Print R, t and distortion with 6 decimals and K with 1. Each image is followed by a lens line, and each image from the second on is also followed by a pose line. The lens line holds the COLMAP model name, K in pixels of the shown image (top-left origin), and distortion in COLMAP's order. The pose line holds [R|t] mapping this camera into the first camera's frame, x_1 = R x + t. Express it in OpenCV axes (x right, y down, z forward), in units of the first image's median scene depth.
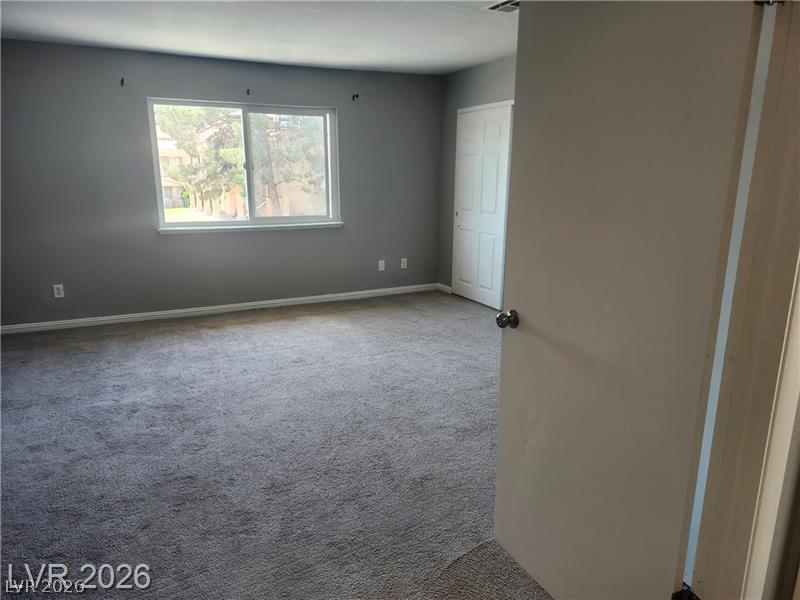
lens RADIAL K [[555.2, 0, 393.1], [0, 555.2, 303.3], [0, 0, 1]] dist [0.099706, -0.116218]
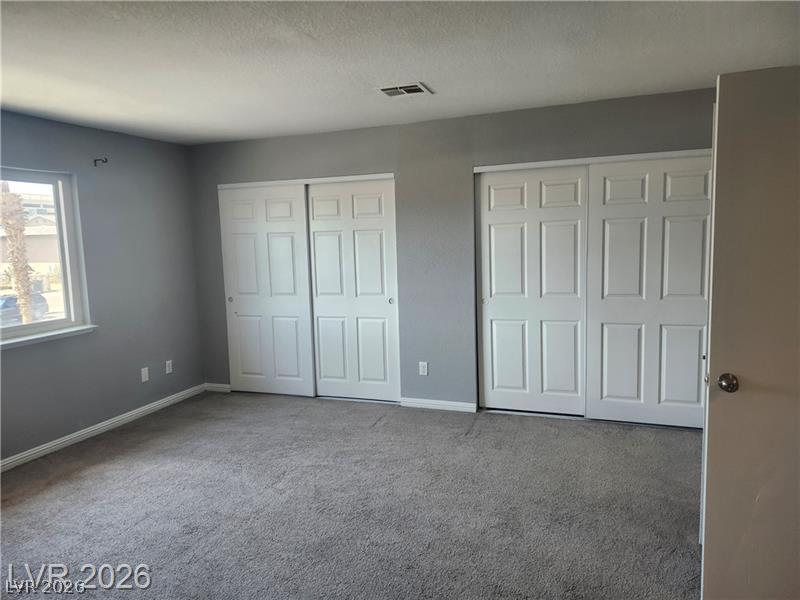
lens RADIAL K [[555.2, 0, 393.1], [0, 555.2, 303.3], [0, 0, 1]] dist [0.099706, -0.116218]
pose [[0.721285, -0.101254, 0.685197, -0.340945], [0.190302, 0.980156, -0.055485, -0.064679], [-0.665982, 0.170415, 0.726241, 0.220871]]
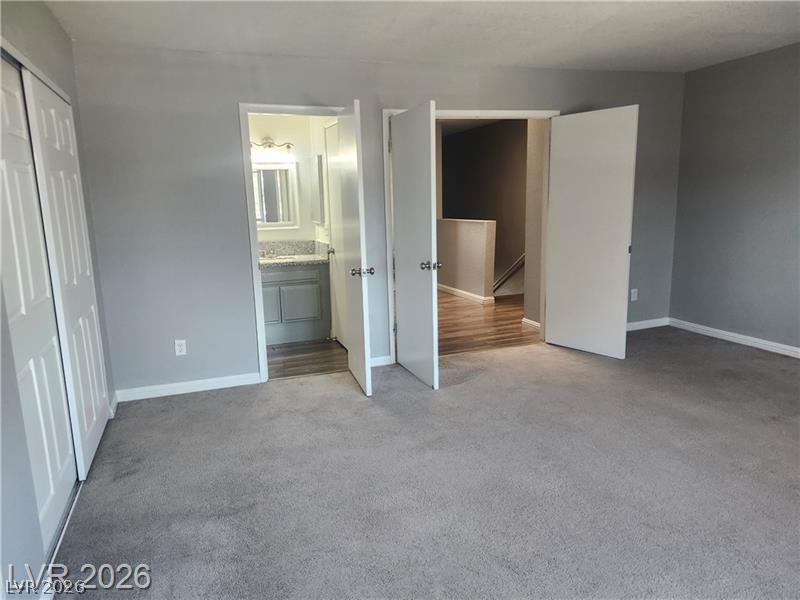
lens RADIAL K [[551.7, 0, 388.6], [0, 551.7, 297.6], [0, 0, 1]] dist [0.119424, -0.167915]
pose [[-0.994517, 0.010875, 0.104007, 0.058139], [0.052700, 0.911172, 0.408641, -0.250507], [-0.090324, 0.411882, -0.906750, 1.034085]]
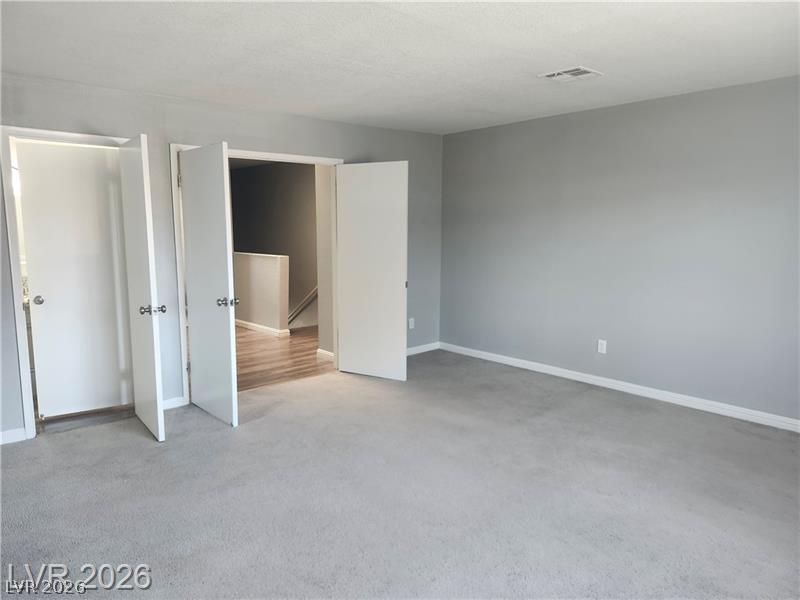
lens RADIAL K [[551.7, 0, 388.6], [0, 551.7, 297.6], [0, 0, 1]] dist [0.119424, -0.167915]
pose [[-0.963692, 0.034250, -0.264810, 0.067705], [-0.064038, 0.933149, 0.353739, -0.266863], [0.259223, 0.357854, -0.897075, 1.063130]]
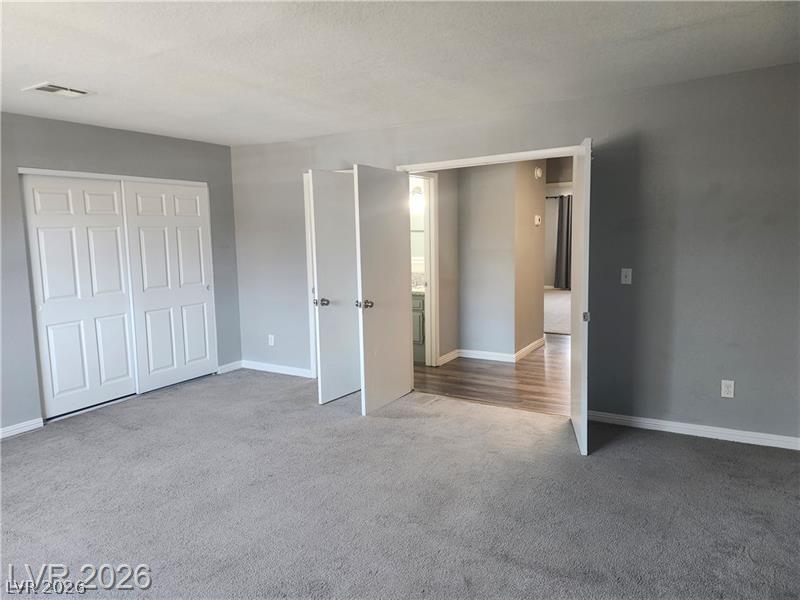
lens RADIAL K [[543.5, 0, 394.3], [0, 543.5, 300.5], [0, 0, 1]] dist [0.038407, -0.054908]
pose [[-0.551929, -0.093053, 0.828683, -0.602613], [0.216528, 0.943677, 0.250180, -0.184706], [-0.805289, 0.317515, -0.500694, 0.718294]]
